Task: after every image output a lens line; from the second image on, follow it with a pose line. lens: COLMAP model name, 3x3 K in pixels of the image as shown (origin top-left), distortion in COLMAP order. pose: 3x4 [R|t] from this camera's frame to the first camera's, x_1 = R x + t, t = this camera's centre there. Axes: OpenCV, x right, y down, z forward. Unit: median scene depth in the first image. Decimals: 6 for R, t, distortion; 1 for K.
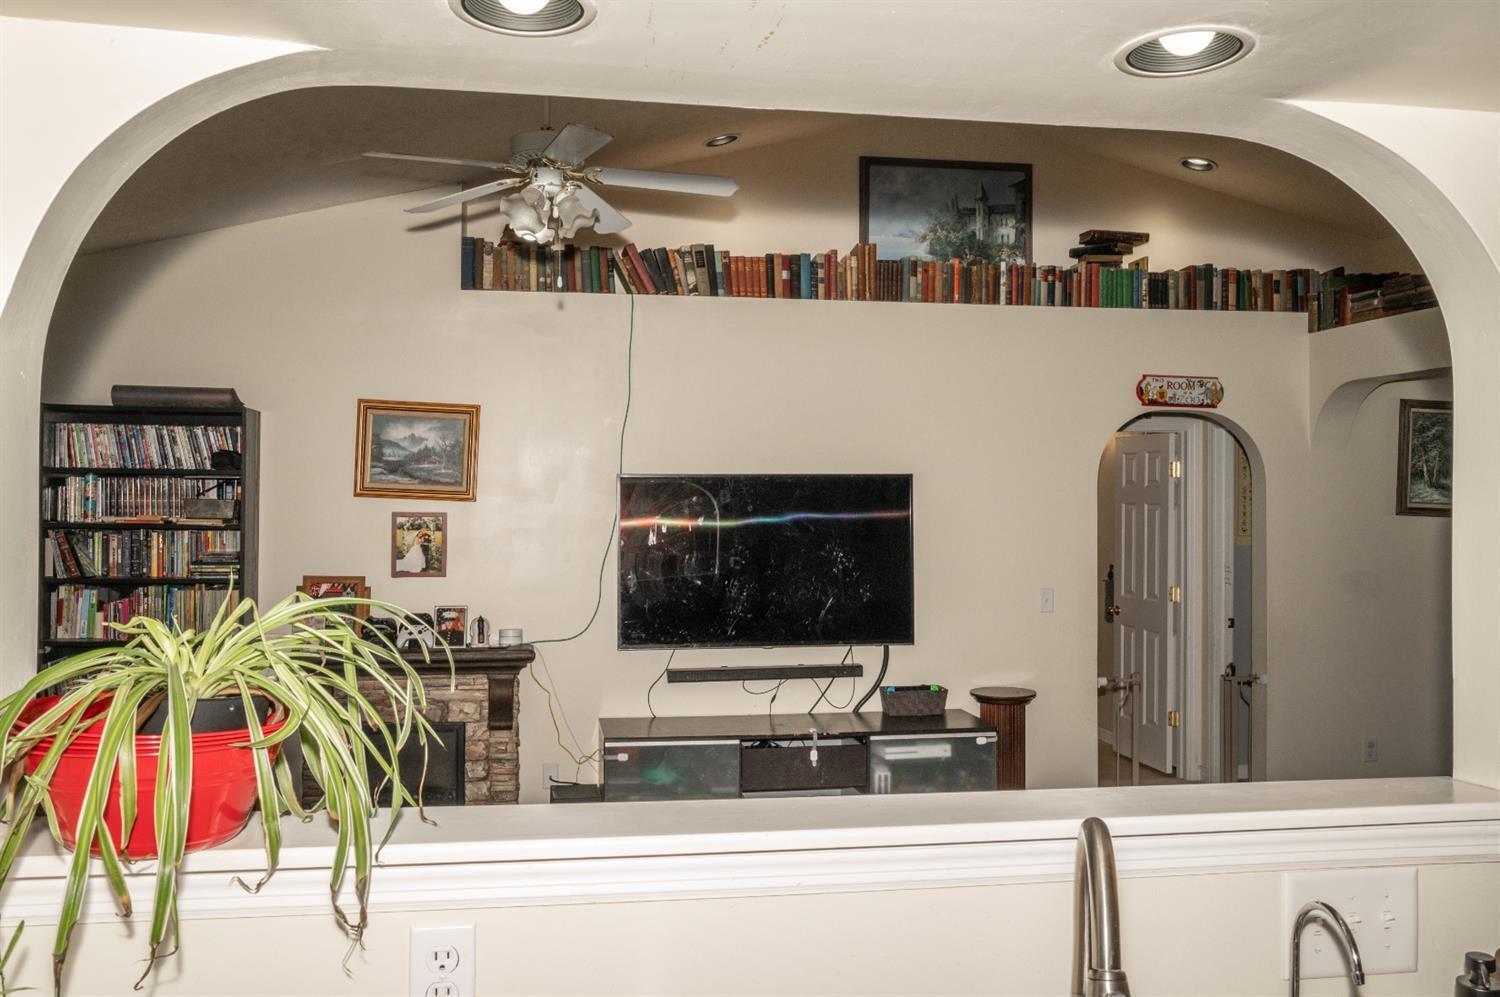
lens RADIAL K [[1221.5, 0, 747.8], [0, 1221.5, 502.1], [0, 0, 1]] dist [0.008813, 0.001813]
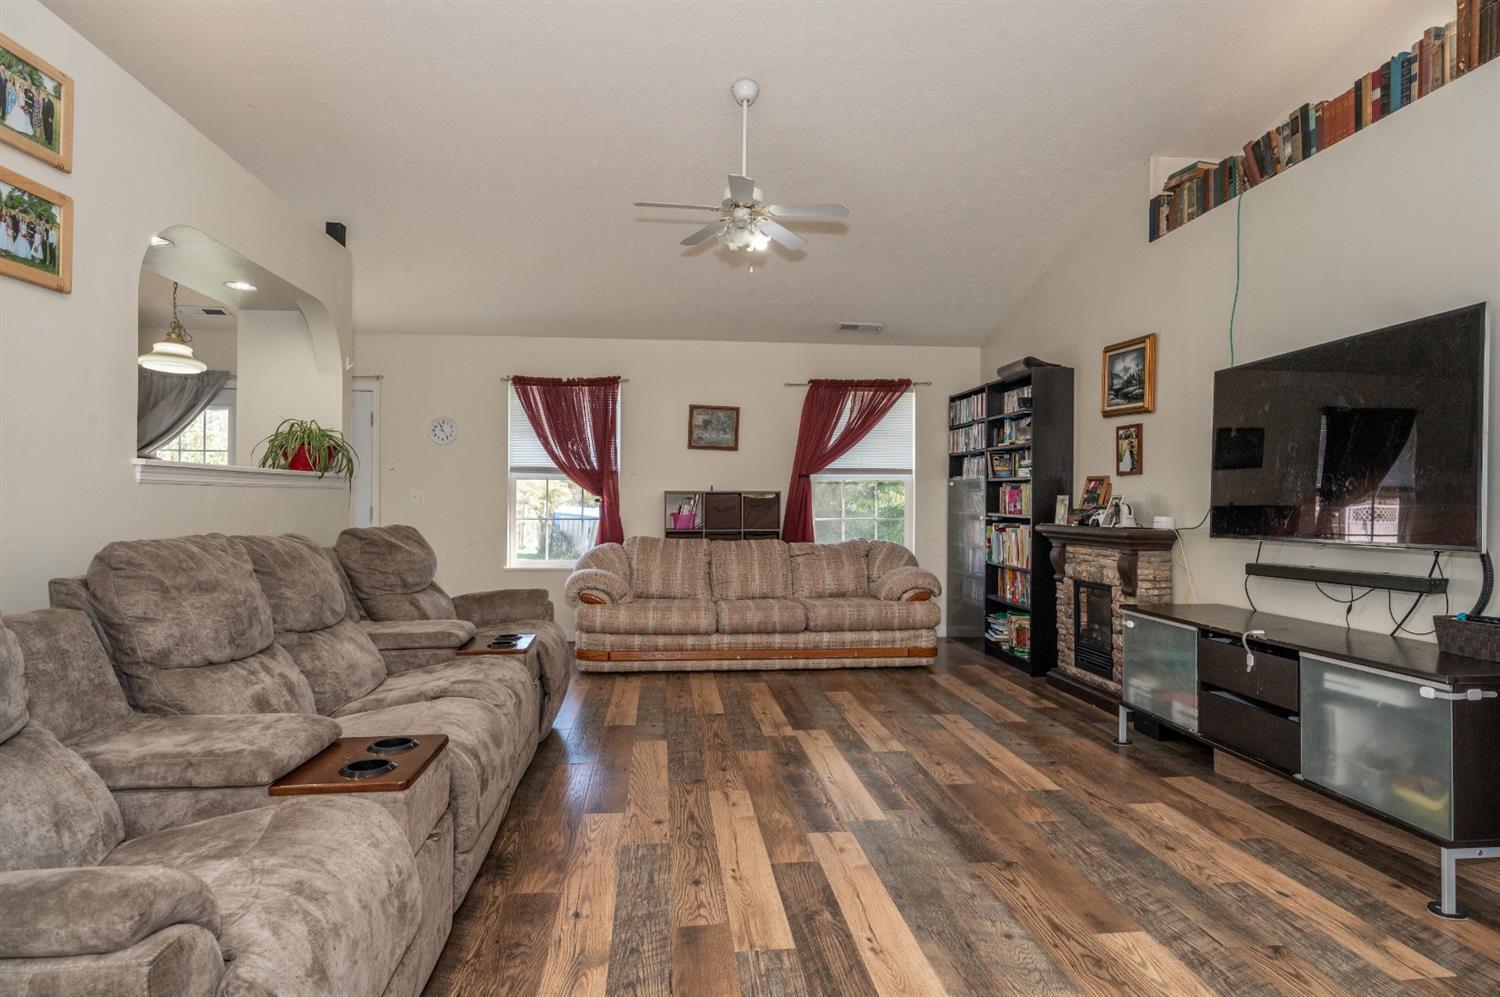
lens RADIAL K [[852.2, 0, 748.1], [0, 852.2, 497.2], [0, 0, 1]] dist [-0.003649, -0.000013]
pose [[-0.061819, -0.009887, -0.998038, 0.646346], [0.001788, 0.999948, -0.010016, 0.091470], [0.998086, -0.002404, -0.061798, 0.642769]]
